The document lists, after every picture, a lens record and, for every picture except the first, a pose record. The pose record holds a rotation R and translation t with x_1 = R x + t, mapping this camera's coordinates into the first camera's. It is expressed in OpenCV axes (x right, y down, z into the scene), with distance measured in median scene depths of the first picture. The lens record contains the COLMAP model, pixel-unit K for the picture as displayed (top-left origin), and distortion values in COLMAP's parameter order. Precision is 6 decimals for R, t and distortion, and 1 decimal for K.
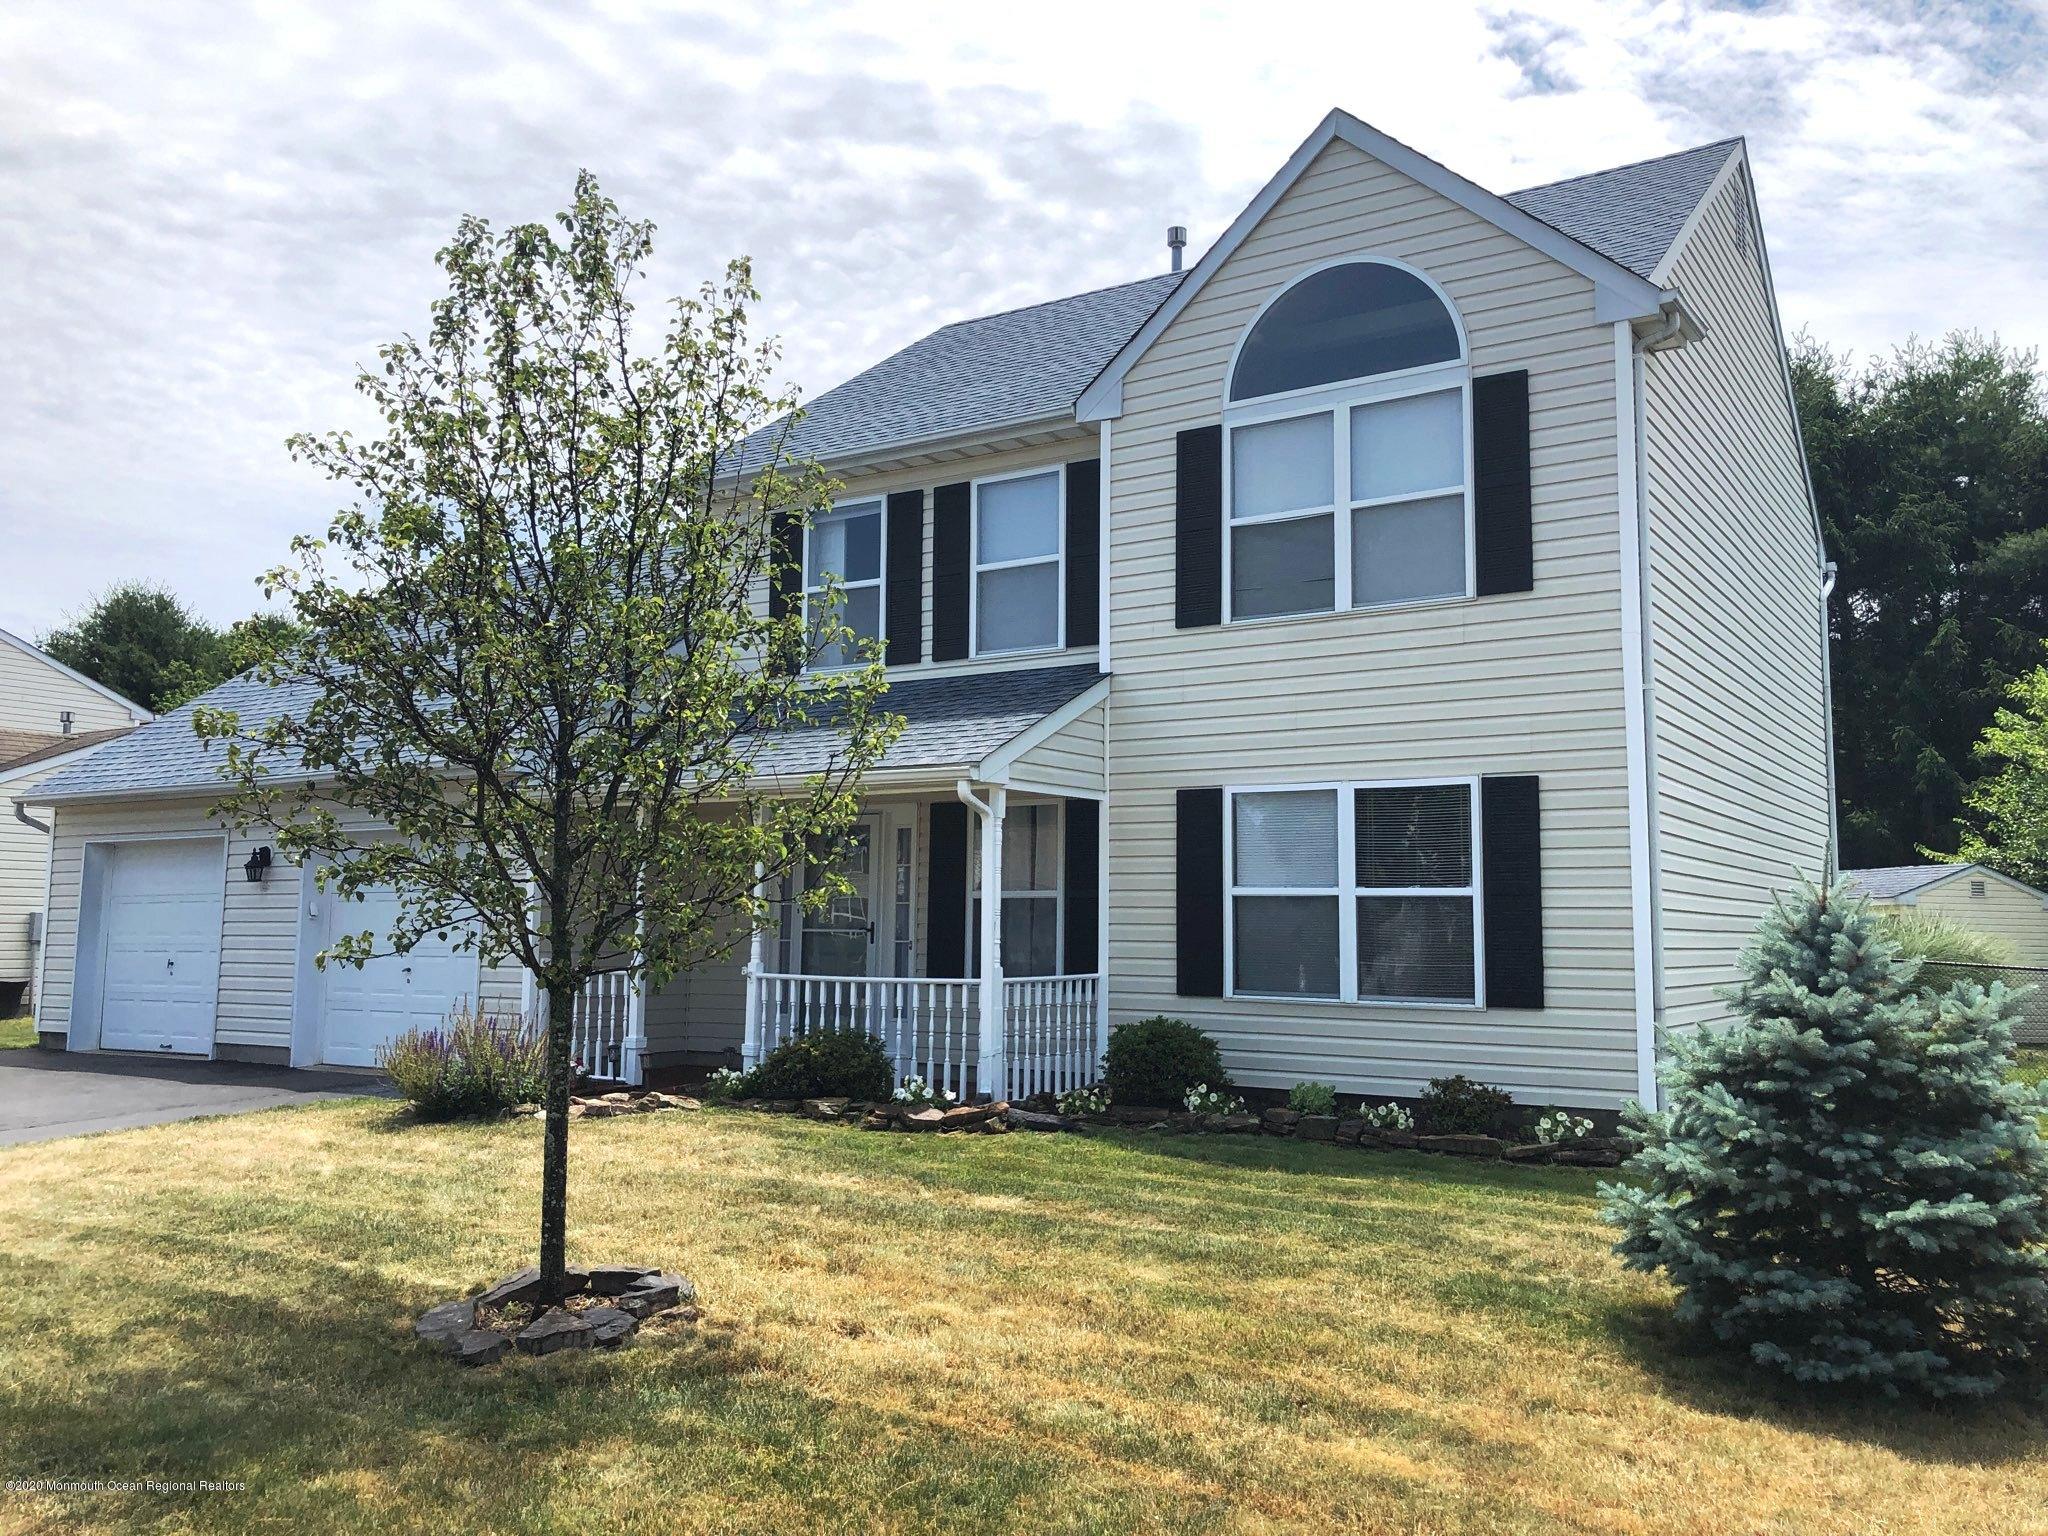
lens RADIAL K [[1655.4, 0, 1024.0], [0, 1655.4, 768.0], [0, 0, 1]] dist [0.063573, -0.003576]
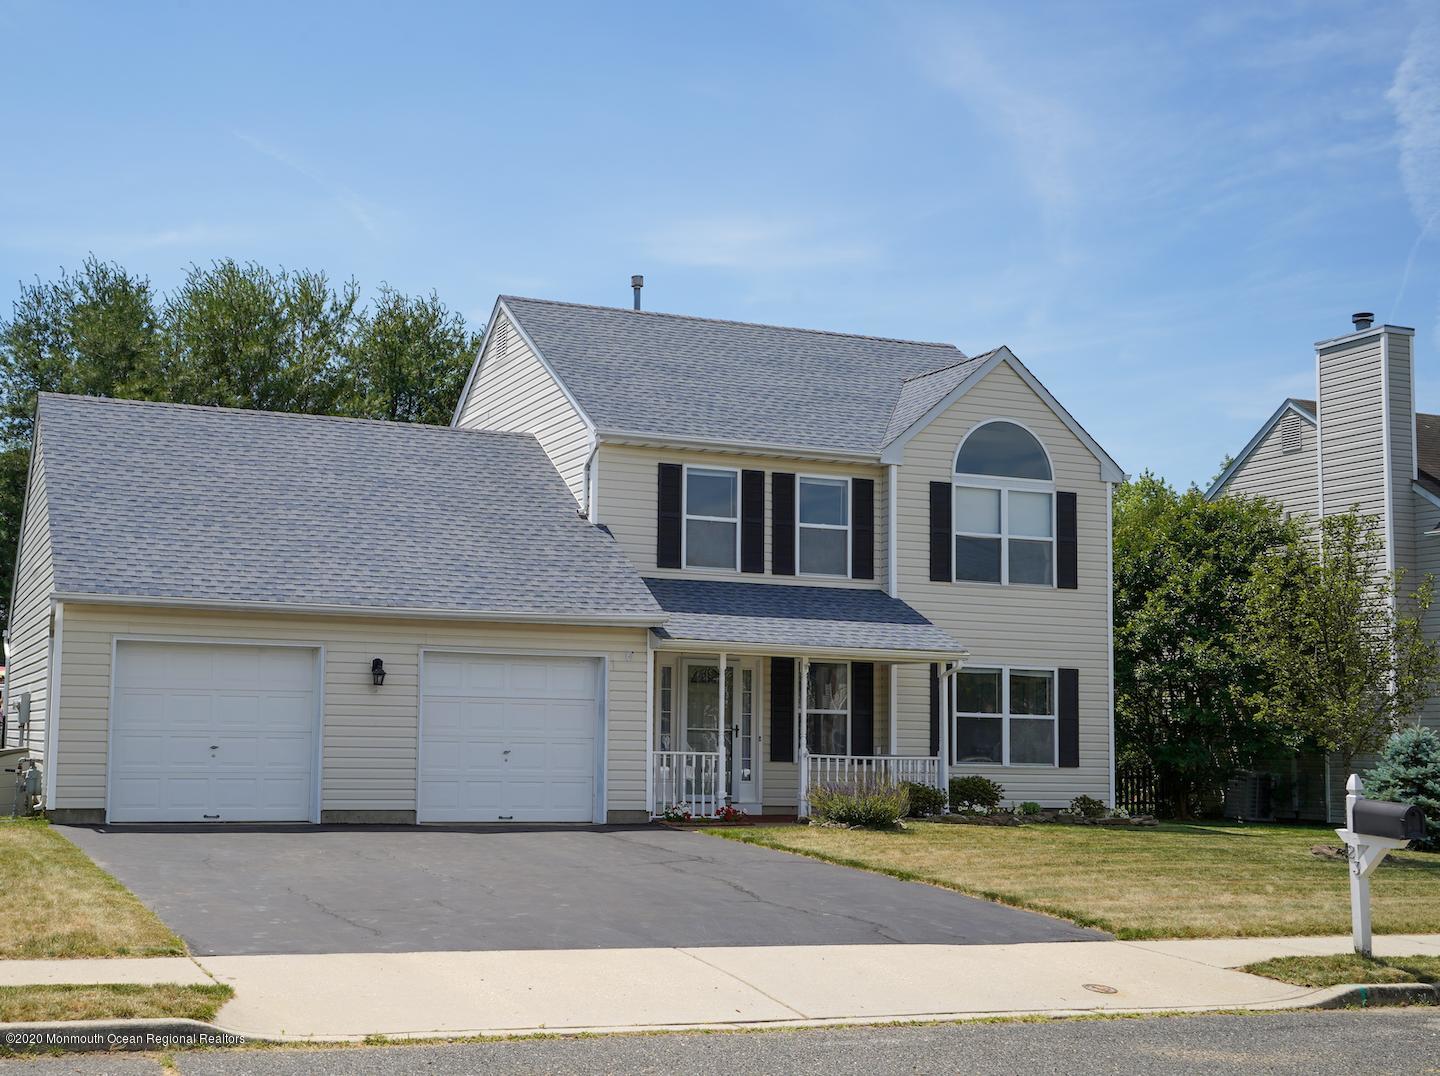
lens RADIAL K [[1892.4, 0, 720.0], [0, 1892.4, 538.0], [0, 0, 1]] dist [0.005038, -0.015853]
pose [[0.558098, 0.094619, 0.824363, -1.949355], [-0.094764, 0.994245, -0.049962, 0.002018], [-0.824346, -0.050237, 0.563852, -0.071730]]
